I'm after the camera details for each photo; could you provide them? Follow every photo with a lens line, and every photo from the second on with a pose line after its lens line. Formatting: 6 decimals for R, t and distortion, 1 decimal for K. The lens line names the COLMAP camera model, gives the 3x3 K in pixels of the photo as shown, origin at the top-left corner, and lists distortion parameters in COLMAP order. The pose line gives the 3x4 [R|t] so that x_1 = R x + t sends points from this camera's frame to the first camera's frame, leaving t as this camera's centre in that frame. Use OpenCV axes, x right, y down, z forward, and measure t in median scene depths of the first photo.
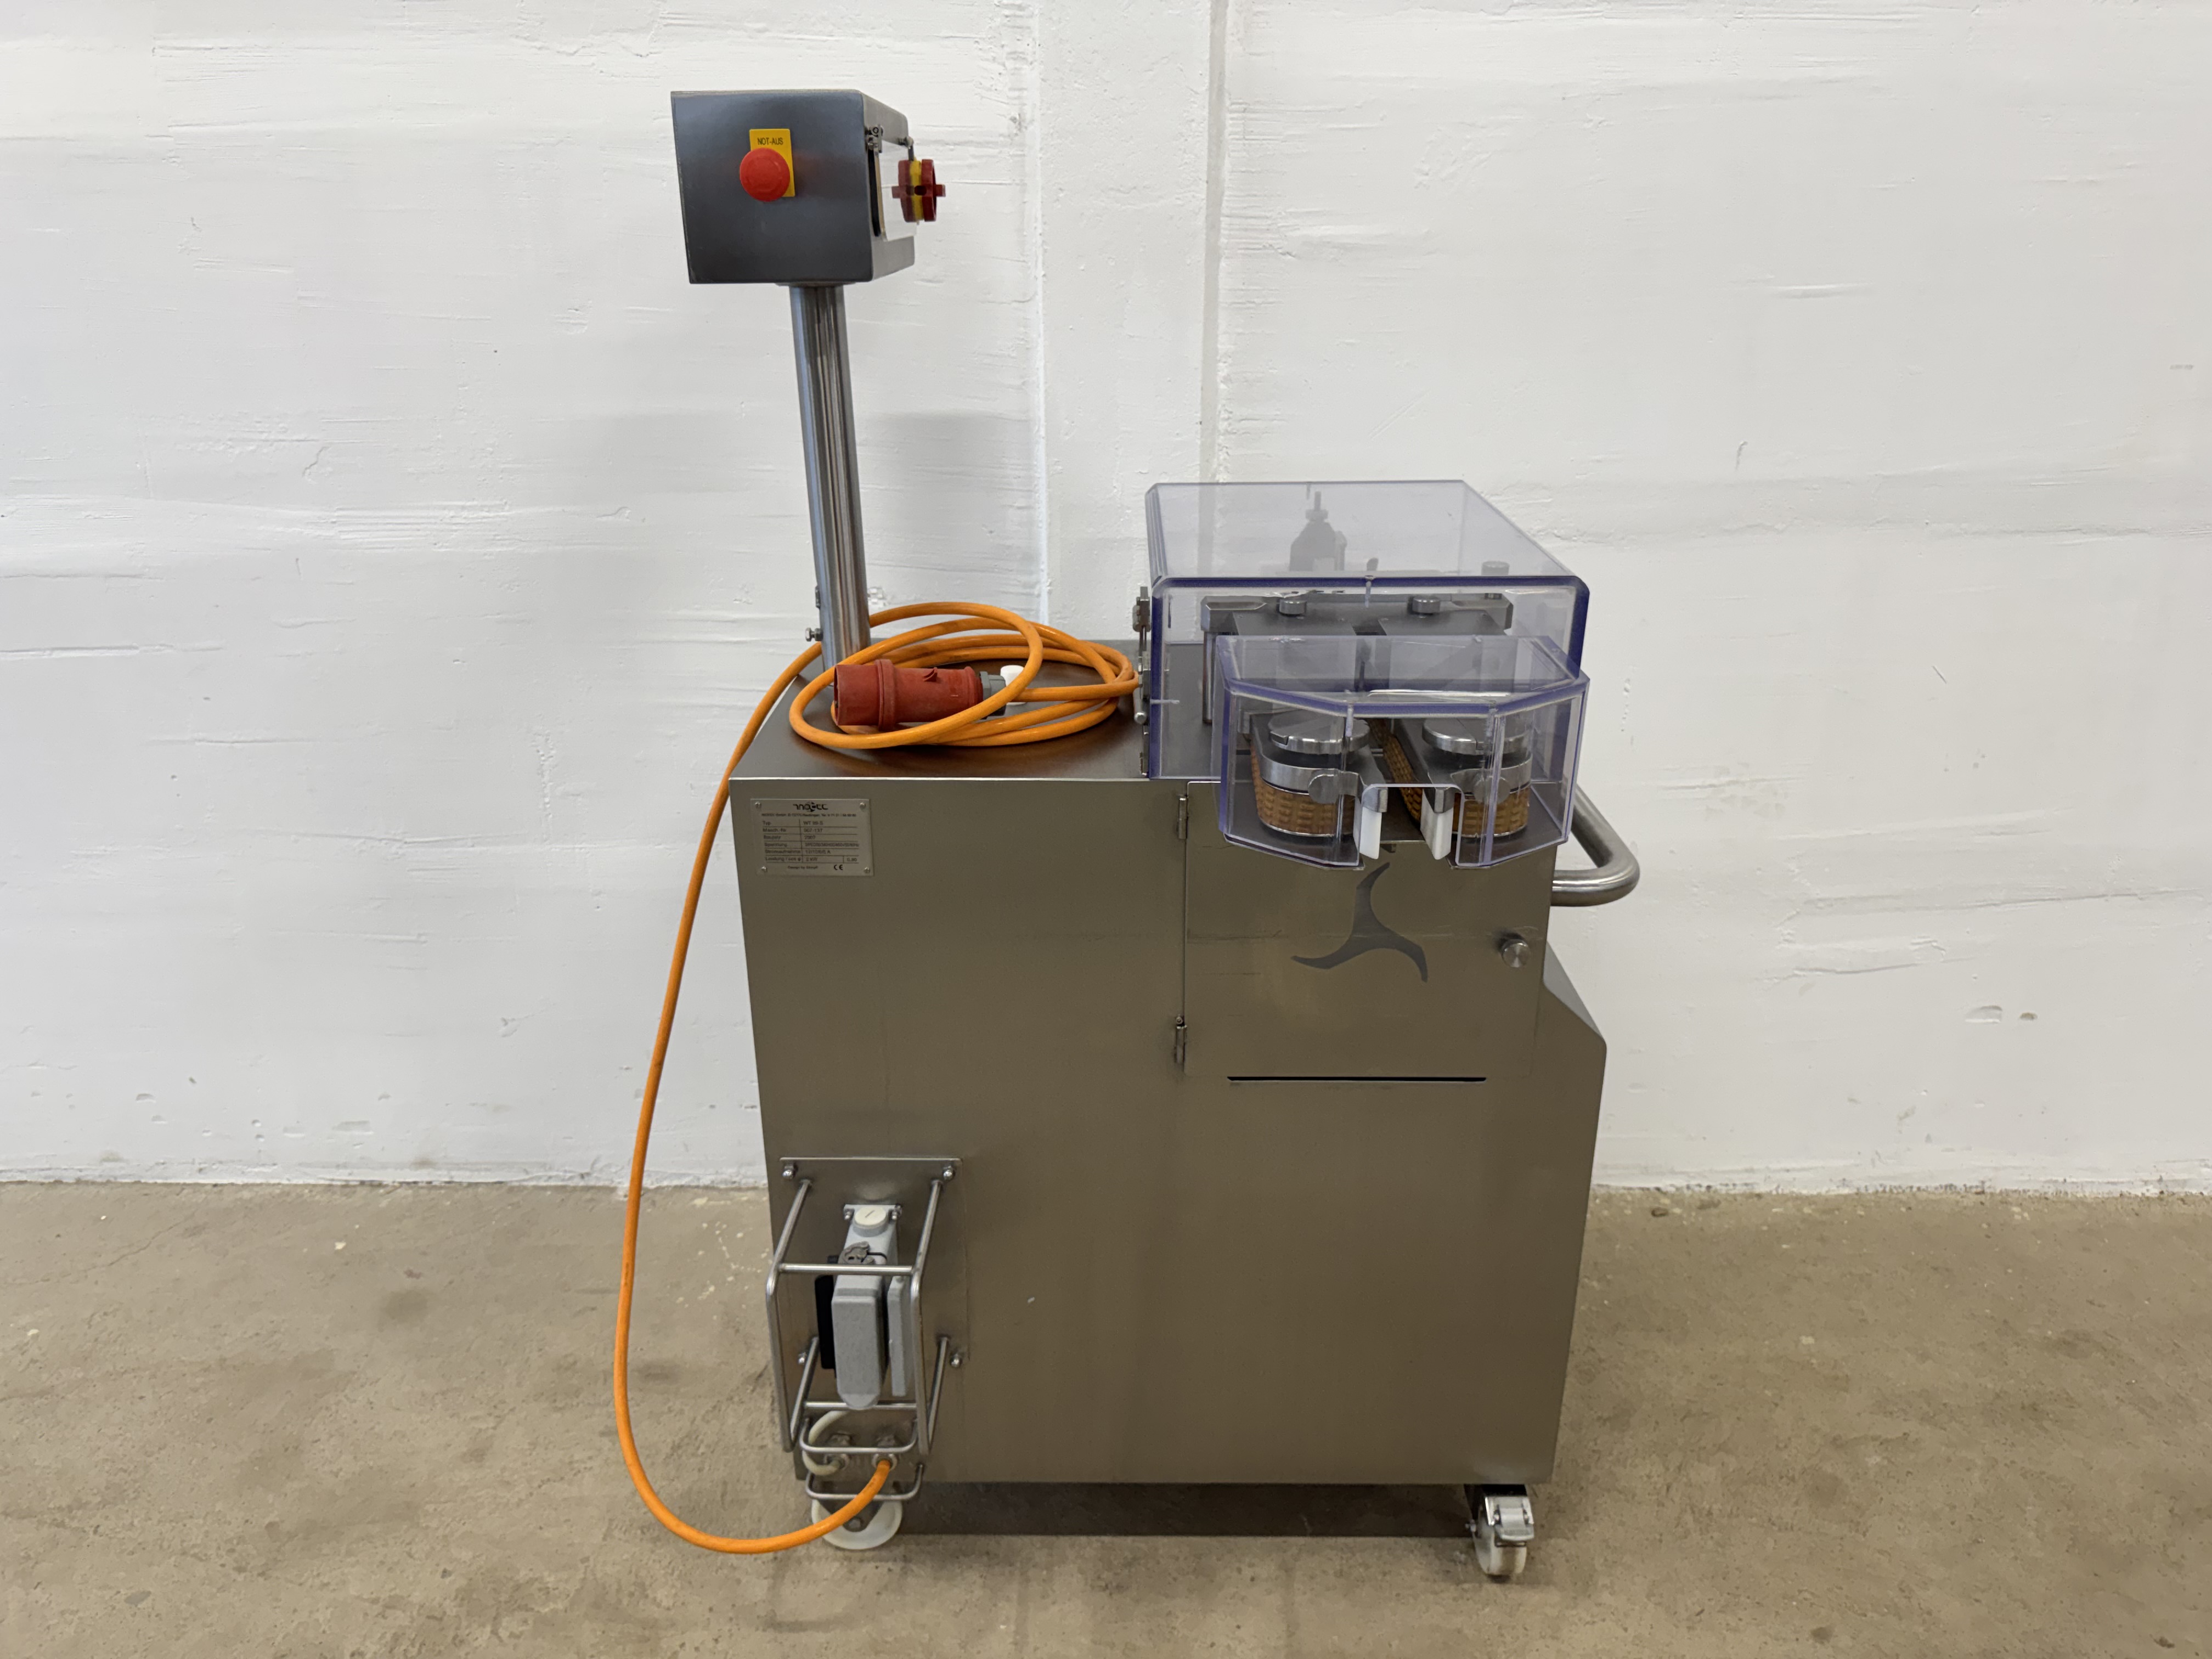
lens RADIAL K [[1592.1, 0, 1108.1], [0, 1592.1, 829.6], [0, 0, 1]] dist [-0.003345, -0.008025]
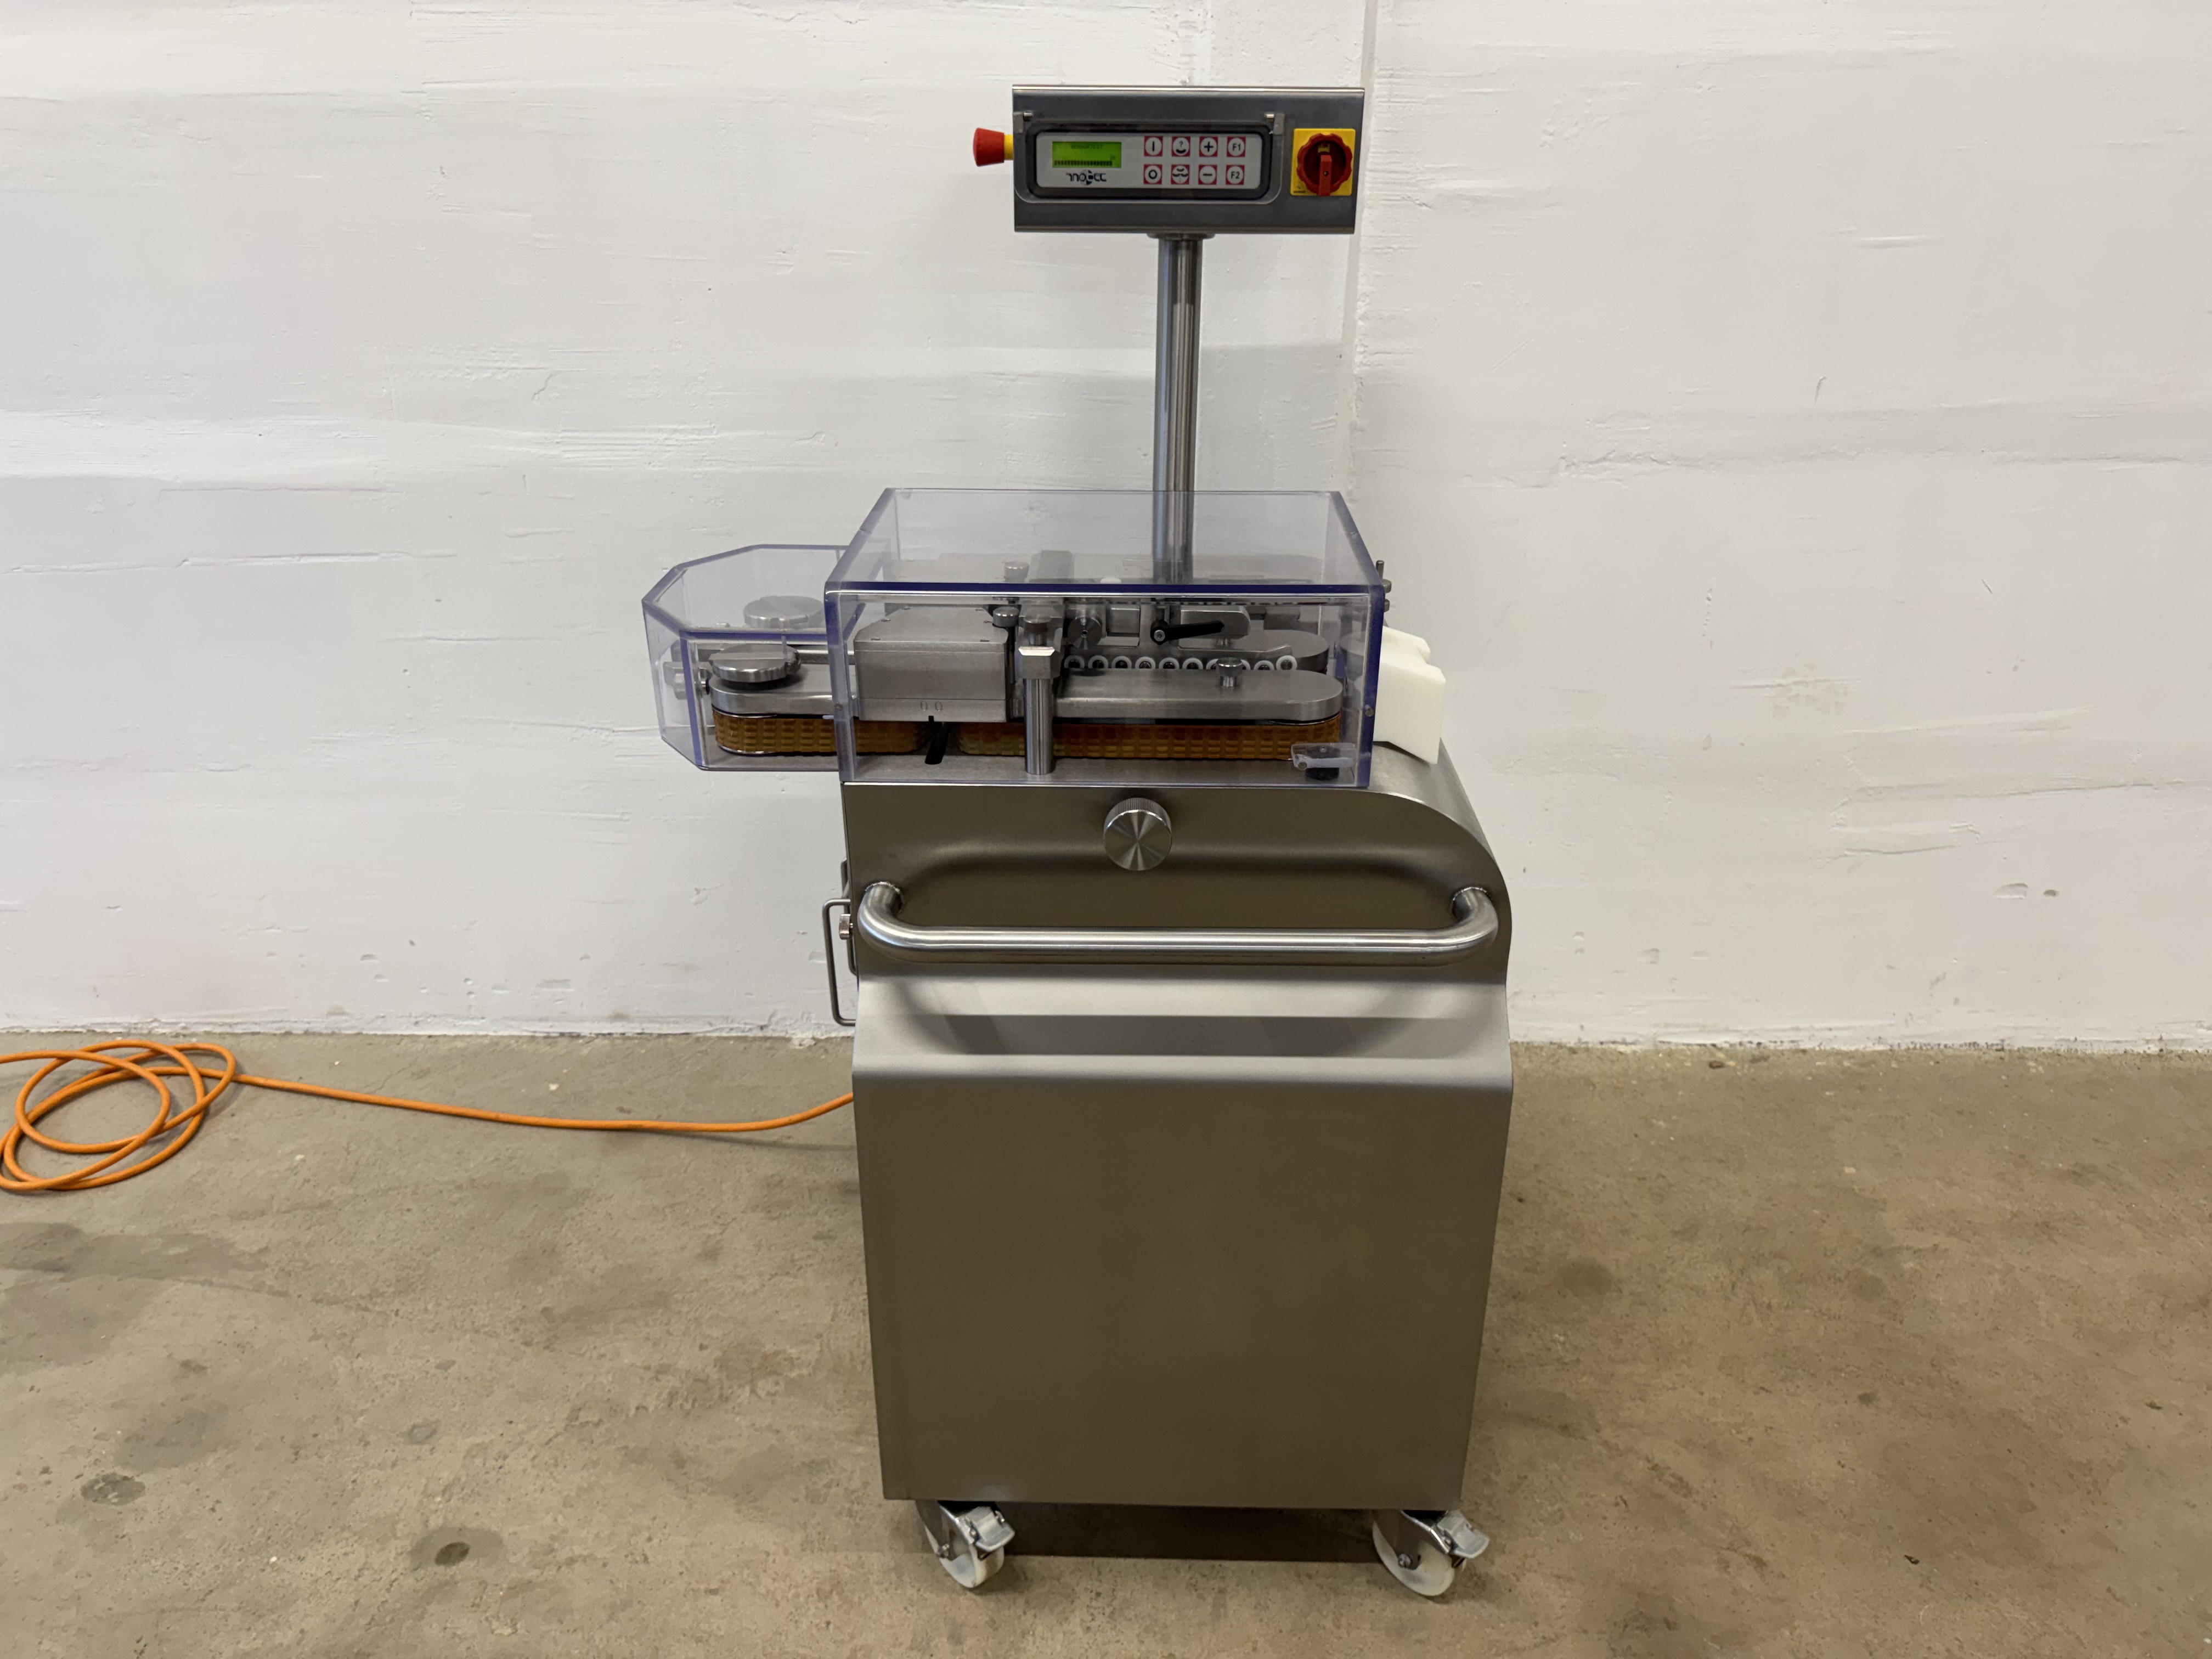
lens RADIAL K [[1592.1, 0, 1101.1], [0, 1592.1, 834.6], [0, 0, 1]] dist [-0.003345, -0.008025]
pose [[0.999988, 0.004901, -0.000840, -0.103546], [-0.004837, 0.997960, 0.063658, 0.008964], [0.001150, -0.063653, 0.997971, -0.135275]]
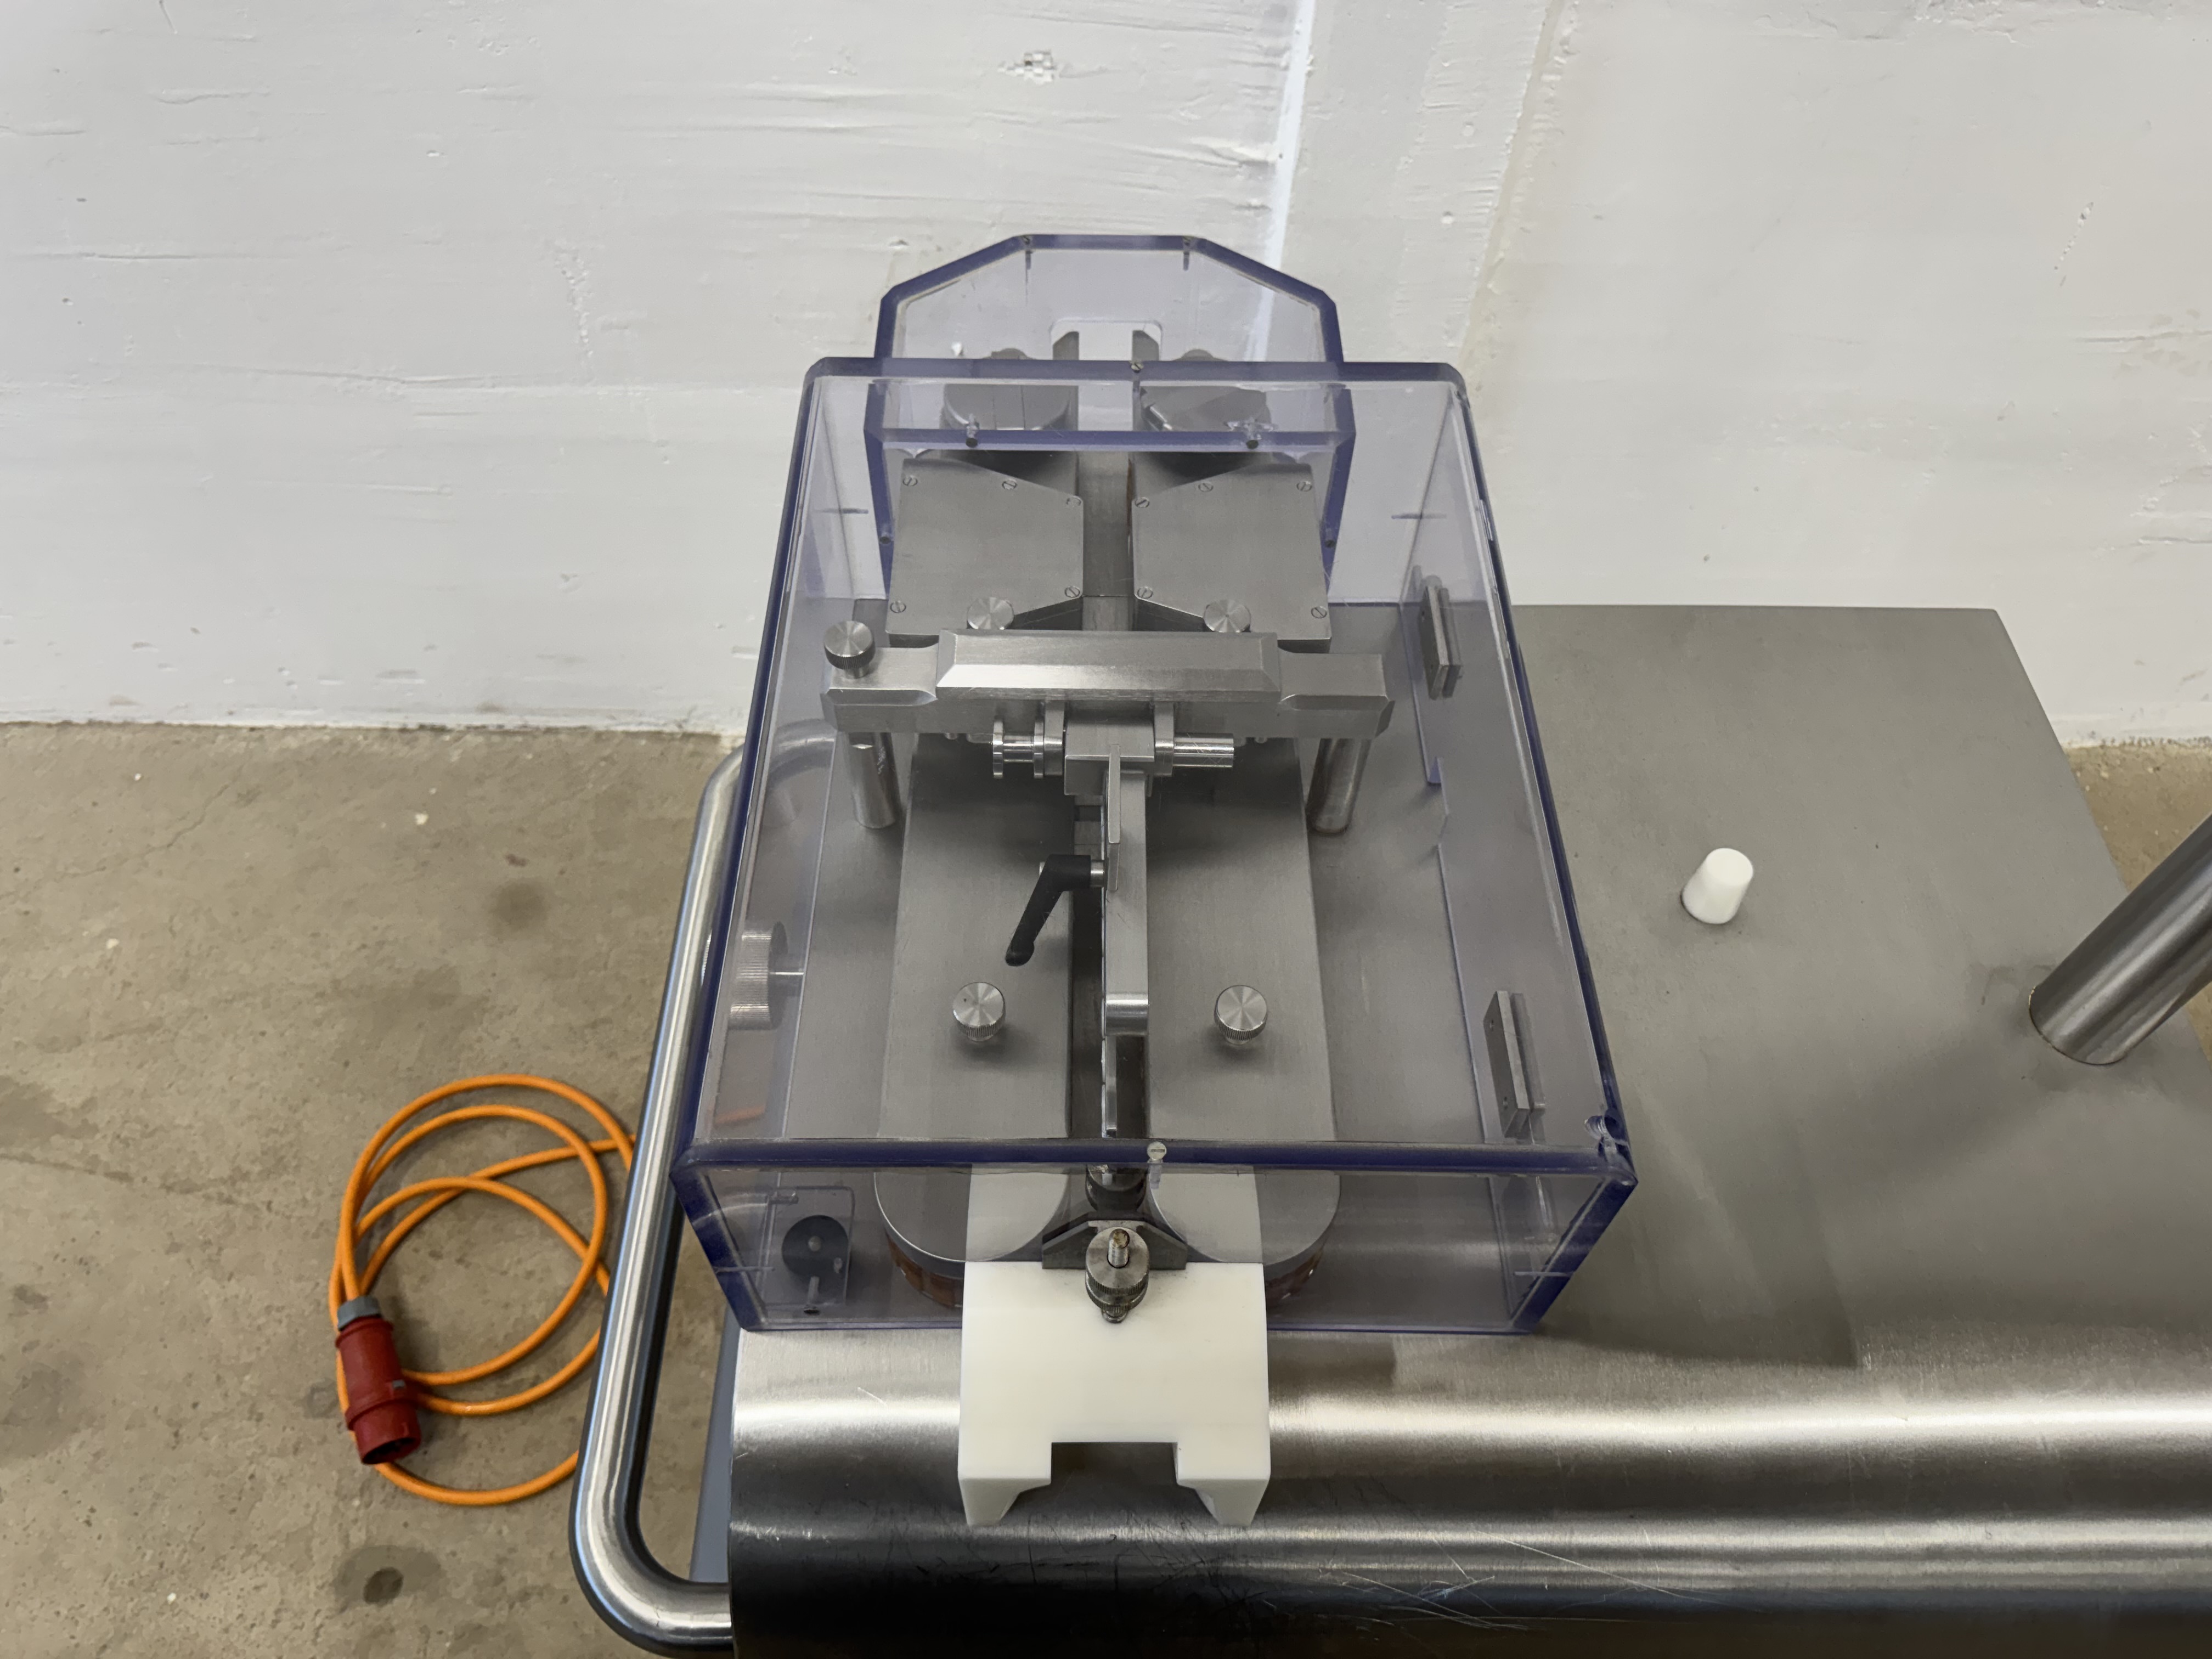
lens RADIAL K [[1592.1, 0, 1097.2], [0, 1592.1, 834.4], [0, 0, 1]] dist [-0.003345, -0.008025]
pose [[0.999657, -0.001245, 0.026172, -0.143987], [-0.012910, 0.845812, 0.533325, -0.236521], [-0.022800, -0.533480, 0.845505, 0.261781]]
